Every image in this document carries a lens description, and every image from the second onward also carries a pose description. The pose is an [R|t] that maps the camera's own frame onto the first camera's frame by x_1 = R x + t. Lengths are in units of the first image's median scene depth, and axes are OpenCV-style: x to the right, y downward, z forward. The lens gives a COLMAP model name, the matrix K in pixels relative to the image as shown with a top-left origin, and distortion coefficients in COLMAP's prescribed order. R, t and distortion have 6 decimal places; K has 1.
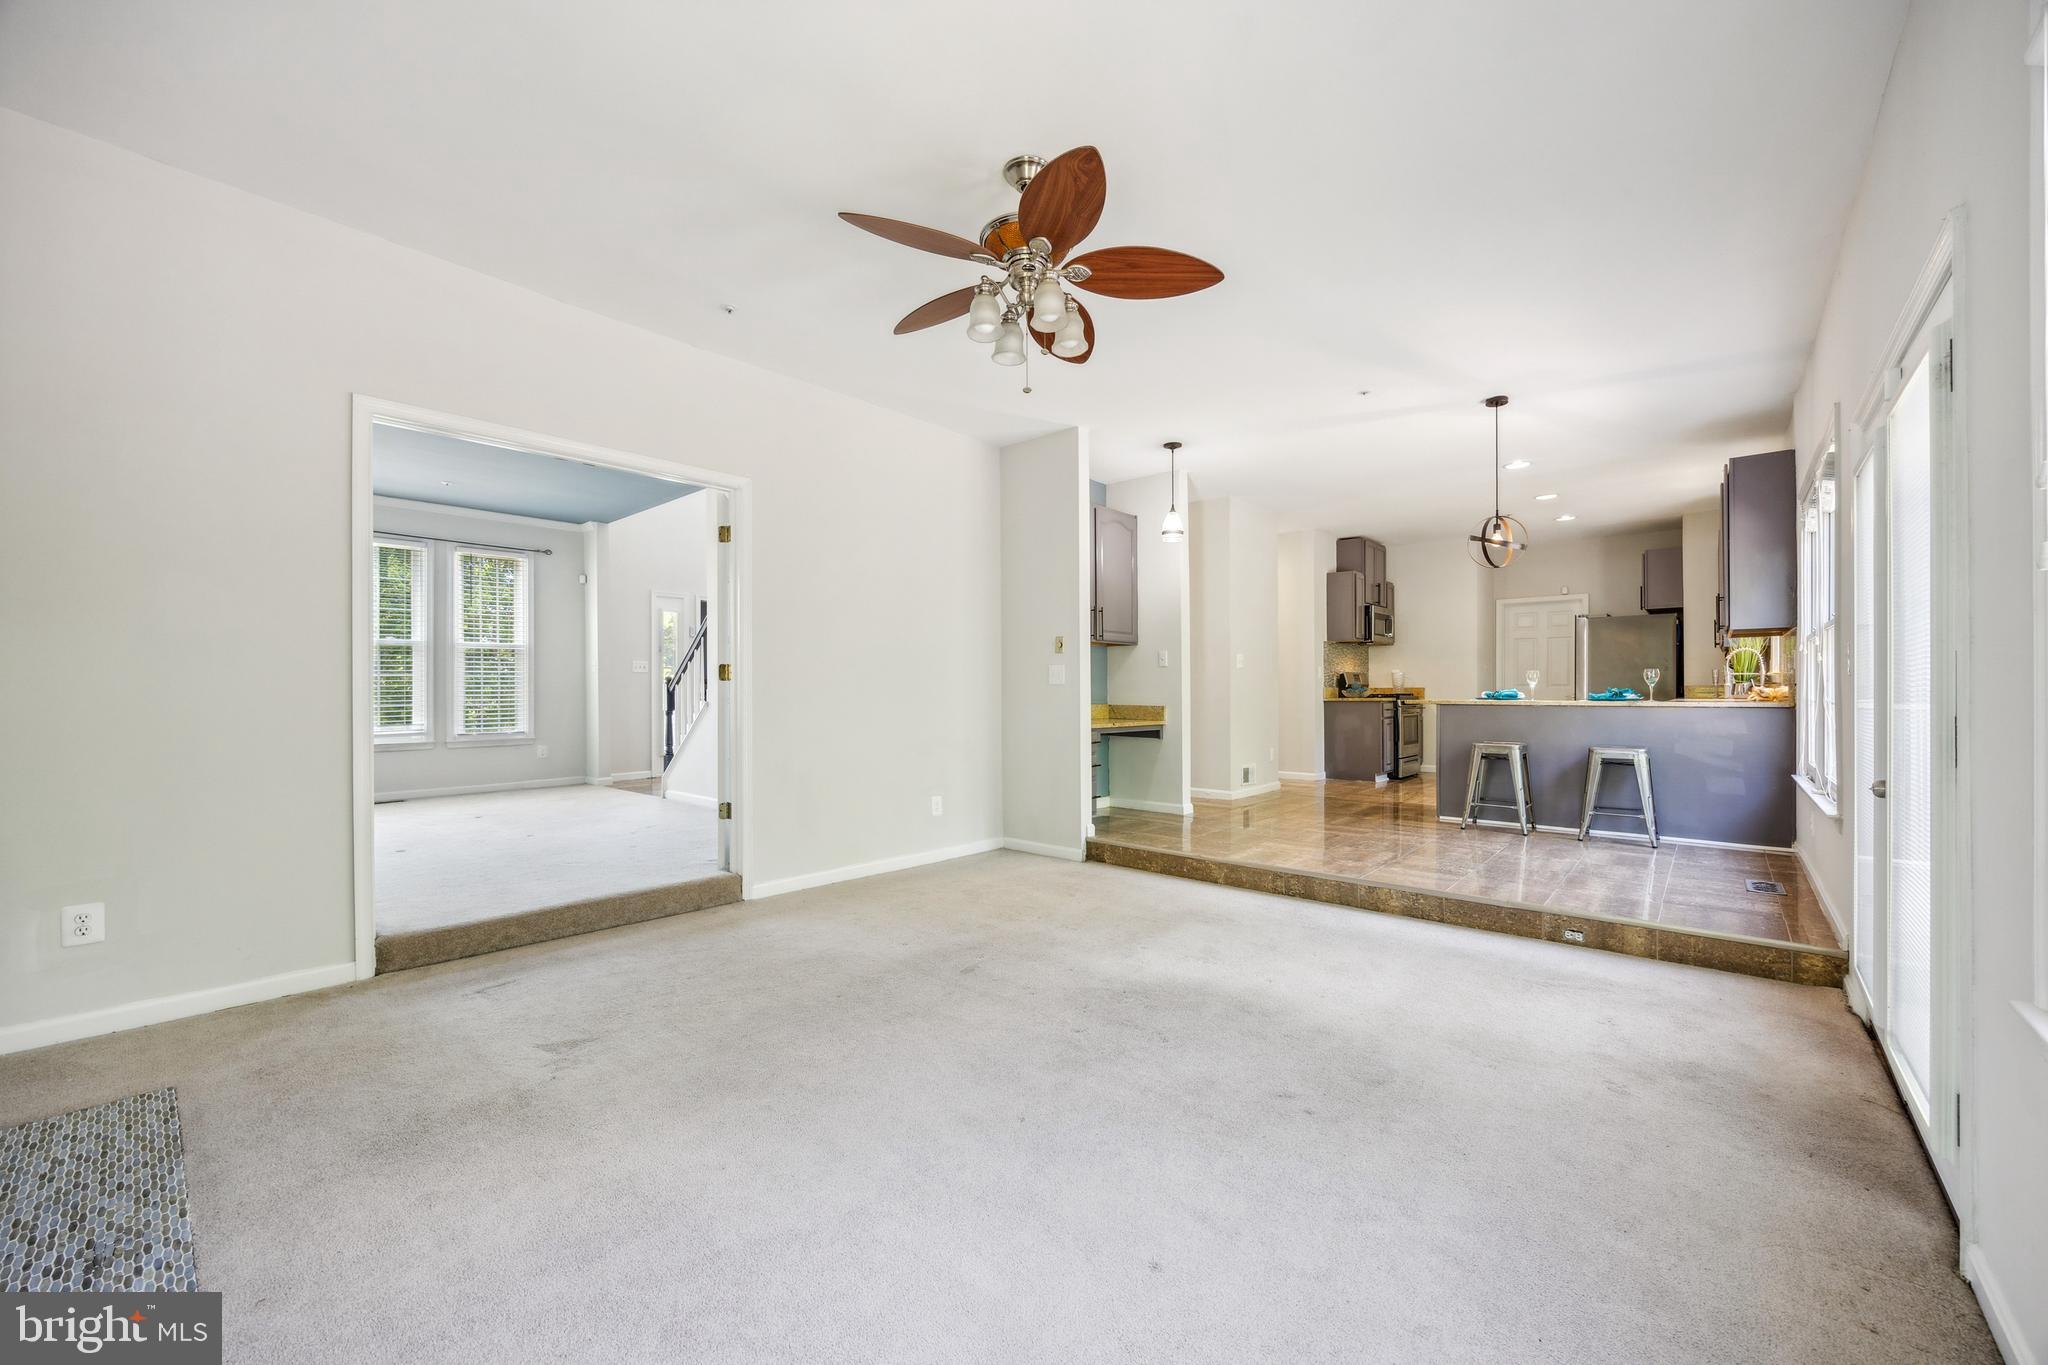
lens RADIAL K [[798.1, 0, 1026.7], [0, 798.1, 695.8], [0, 0, 1]] dist [0.003680, 0.000283]
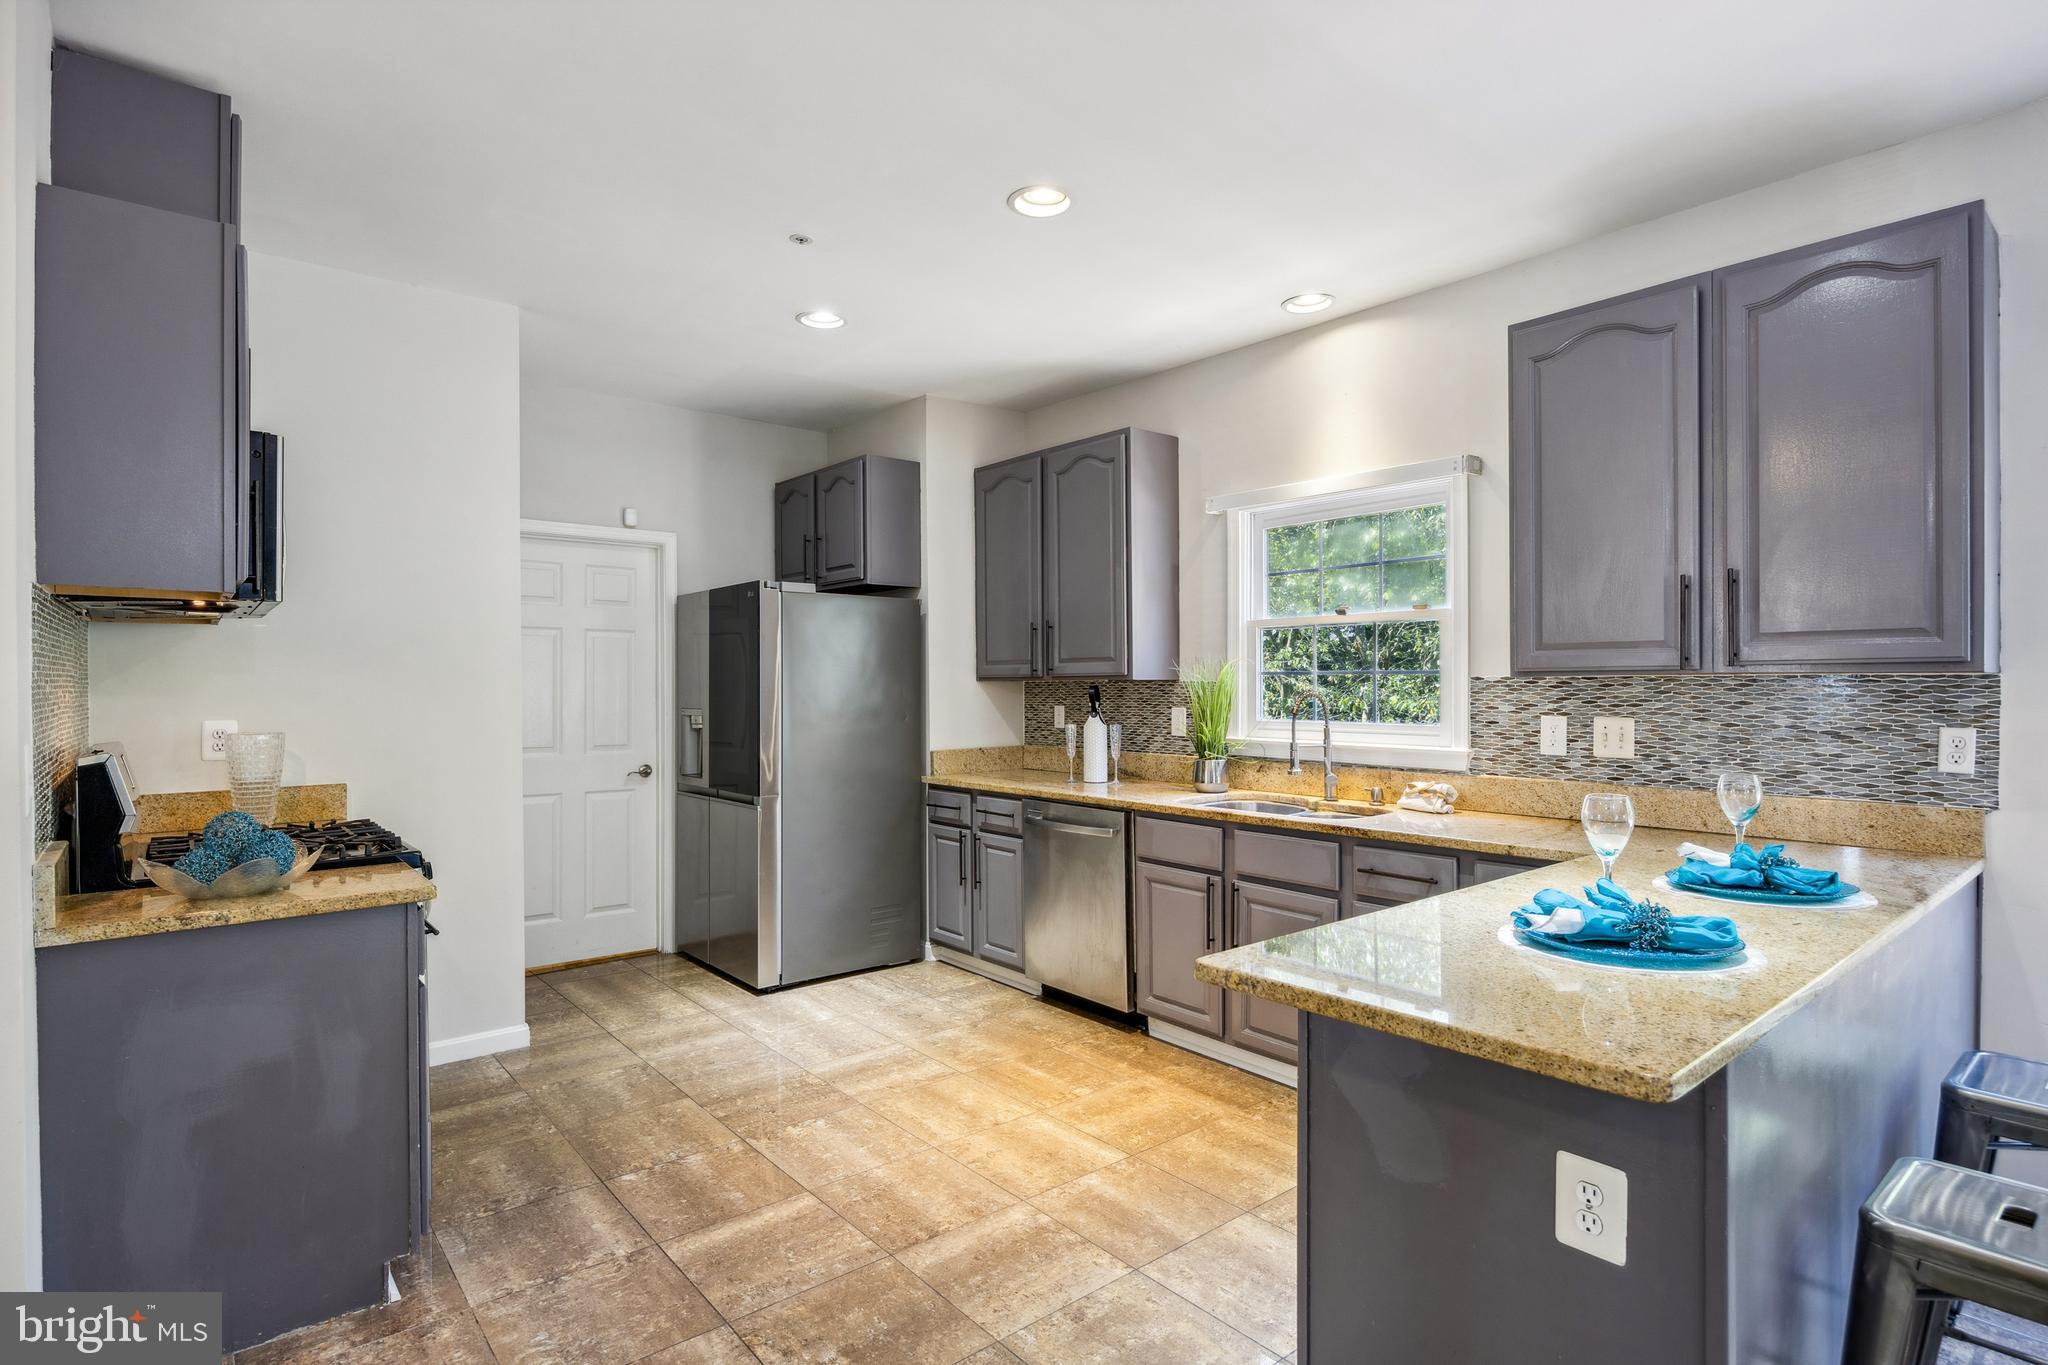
lens RADIAL K [[1019.8, 0, 1022.1], [0, 1019.8, 687.0], [0, 0, 1]] dist [-0.016689, -0.000358]
pose [[0.155641, 0.001370, 0.987813, 0.277223], [0.007764, 0.999966, -0.002611, -0.061545], [-0.987783, 0.008076, 0.155626, 1.060185]]
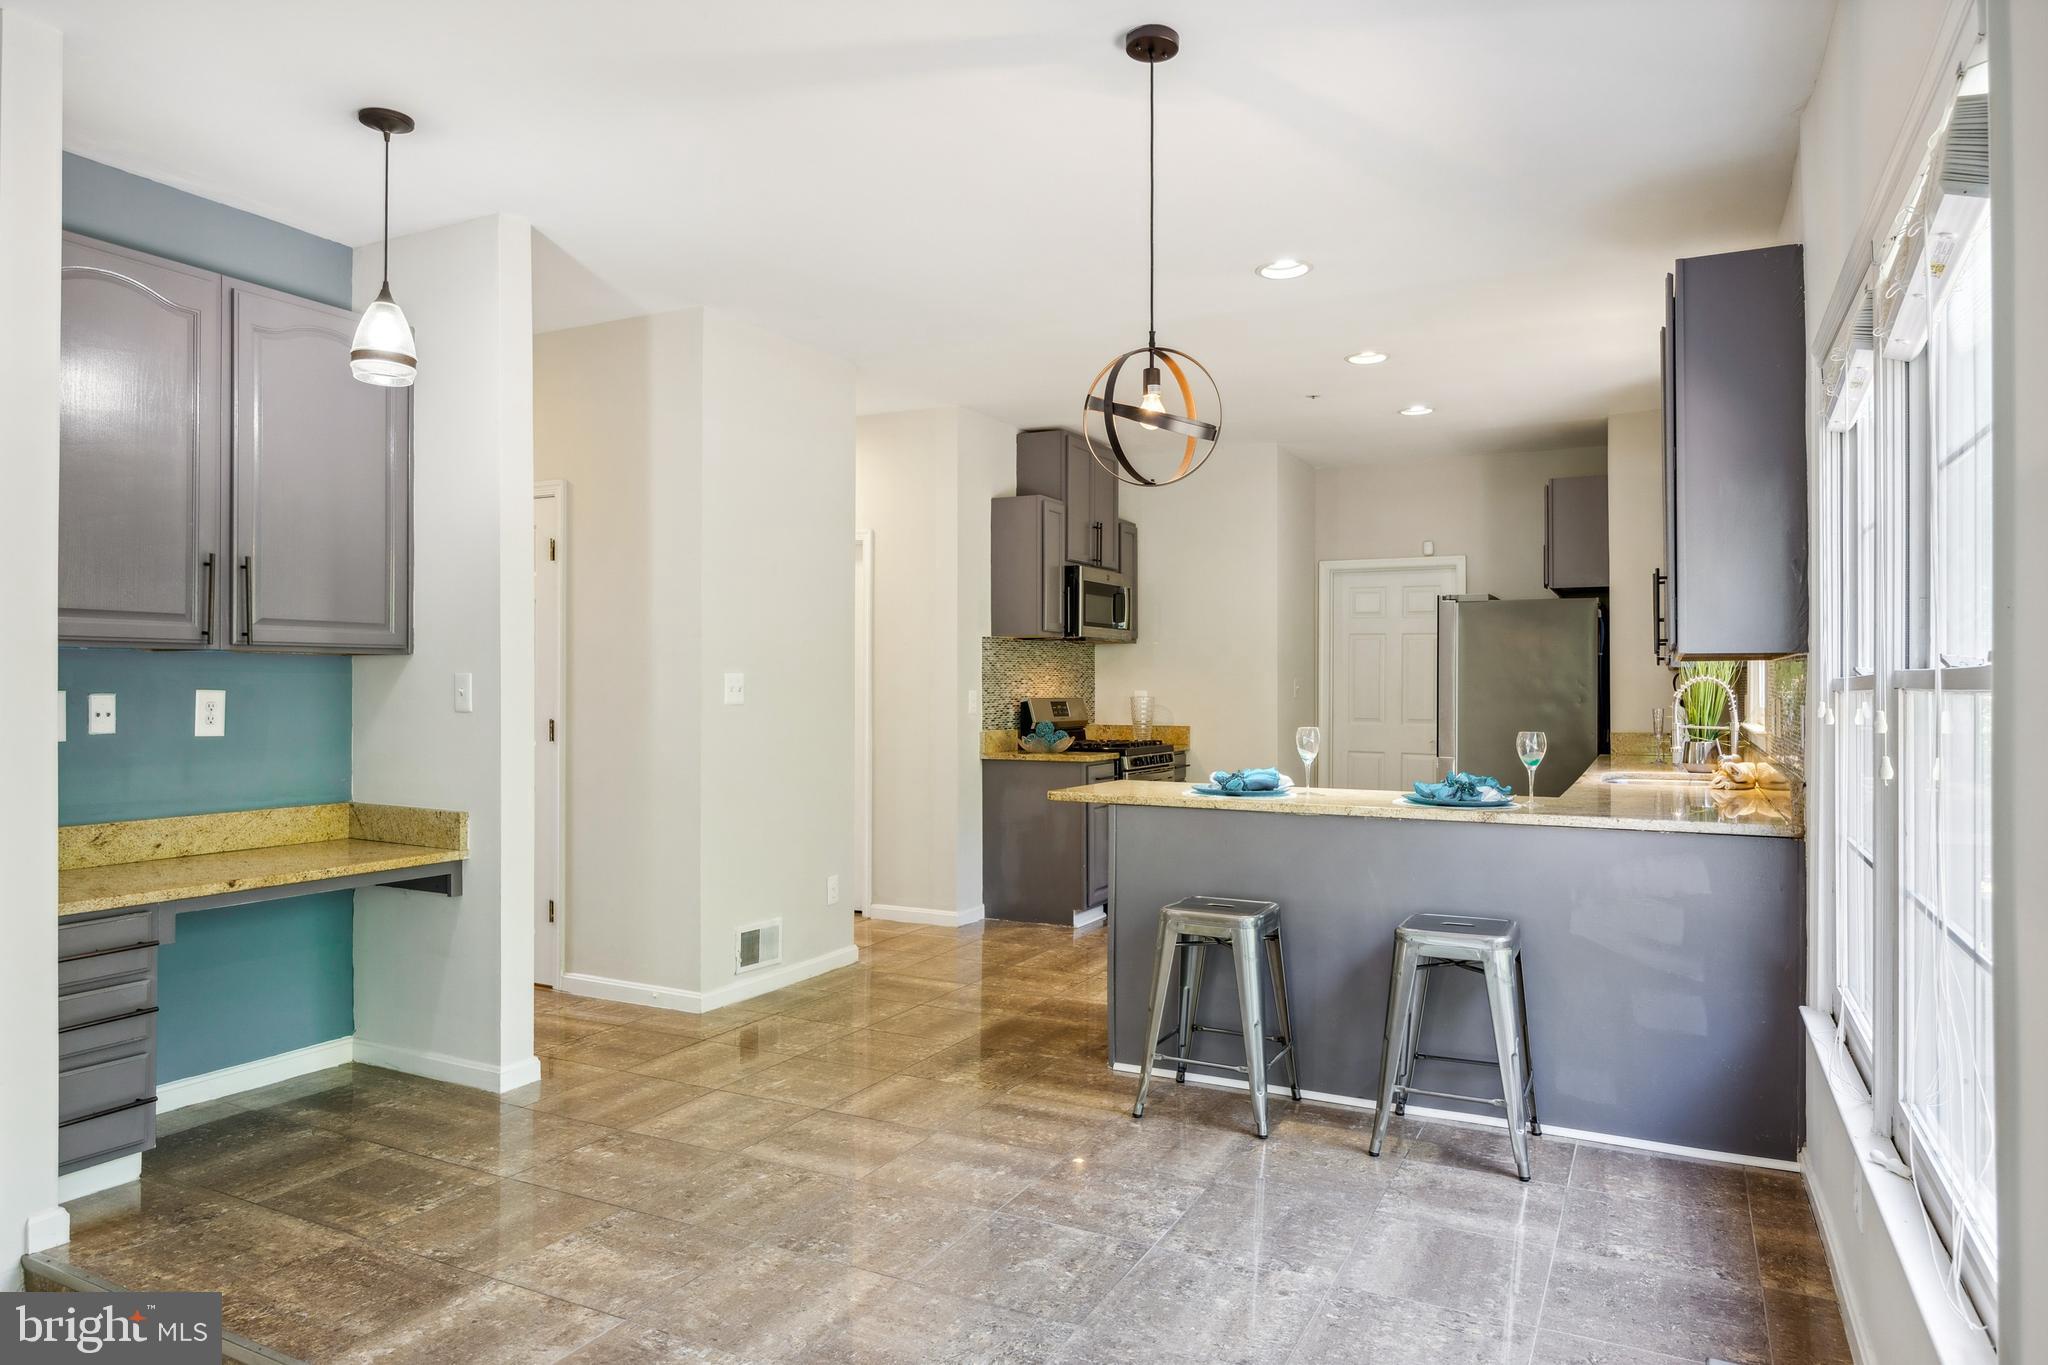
lens RADIAL K [[1280.8, 0, 1020.0], [0, 1280.8, 681.5], [0, 0, 1]] dist [-0.010208, -0.002288]
pose [[0.971244, 0.006562, 0.237997, 0.288058], [-0.004636, 0.999952, -0.008653, -0.047225], [-0.238042, 0.007301, 0.971227, 0.323312]]
